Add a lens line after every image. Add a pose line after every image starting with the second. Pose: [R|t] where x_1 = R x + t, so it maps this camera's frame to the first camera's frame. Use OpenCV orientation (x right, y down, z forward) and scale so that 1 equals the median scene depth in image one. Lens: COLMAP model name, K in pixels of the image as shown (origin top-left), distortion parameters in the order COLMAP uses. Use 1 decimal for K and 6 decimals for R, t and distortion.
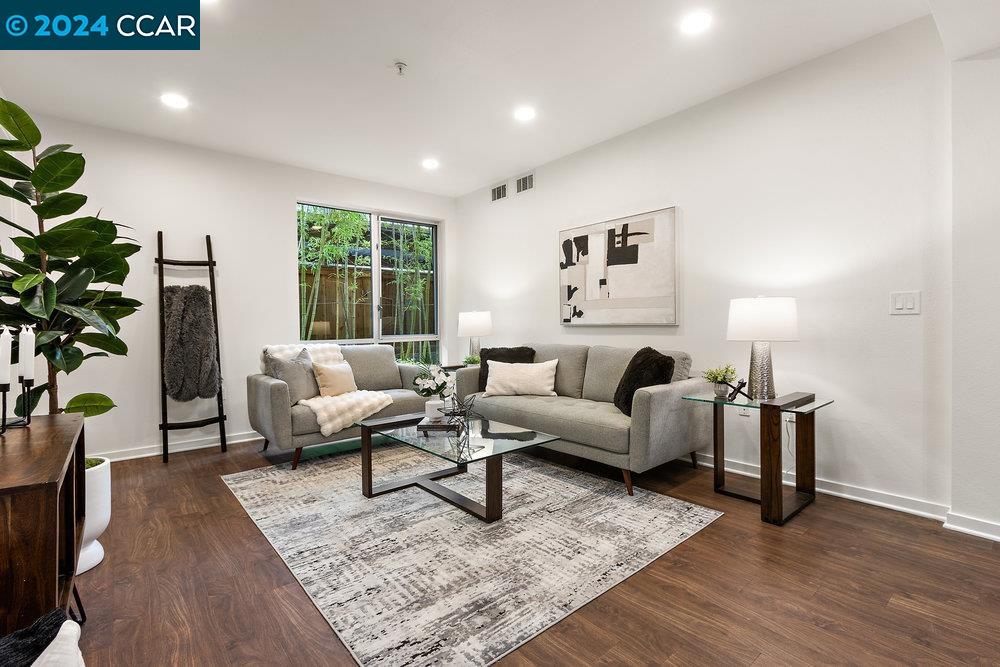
lens RADIAL K [[452.2, 0, 500.0], [0, 452.2, 333.5], [0, 0, 1]] dist [0.002262, -0.000283]
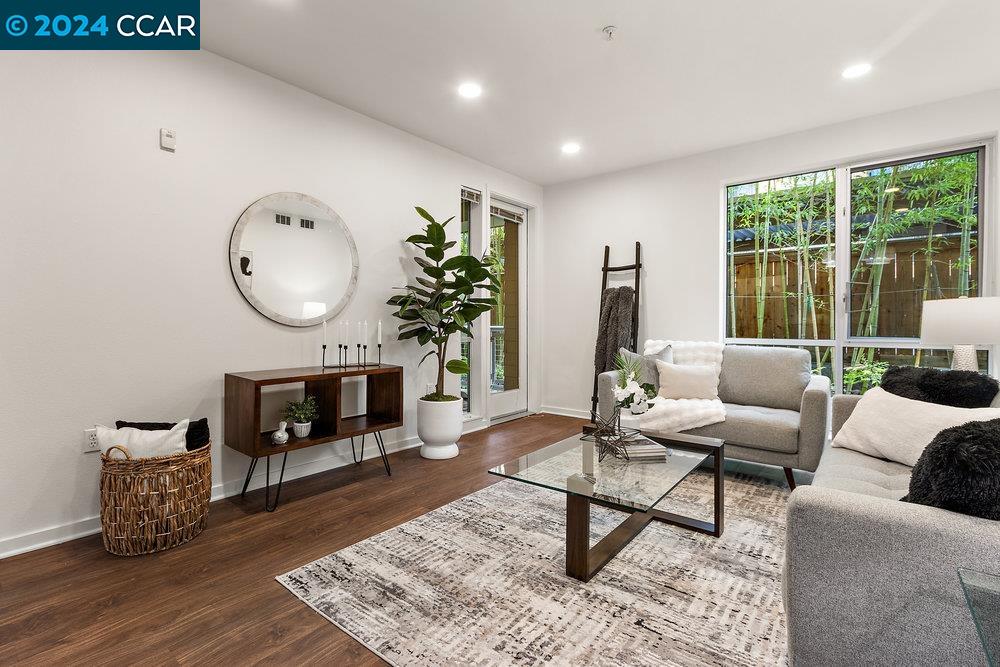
lens RADIAL K [[465.4, 0, 500.8], [0, 465.4, 324.8], [0, 0, 1]] dist [0.008288, -0.000206]
pose [[0.197814, 0.016629, -0.980099, 0.640659], [-0.024842, 0.999620, 0.011946, -0.018216], [0.979925, 0.021984, 0.198152, 0.622124]]
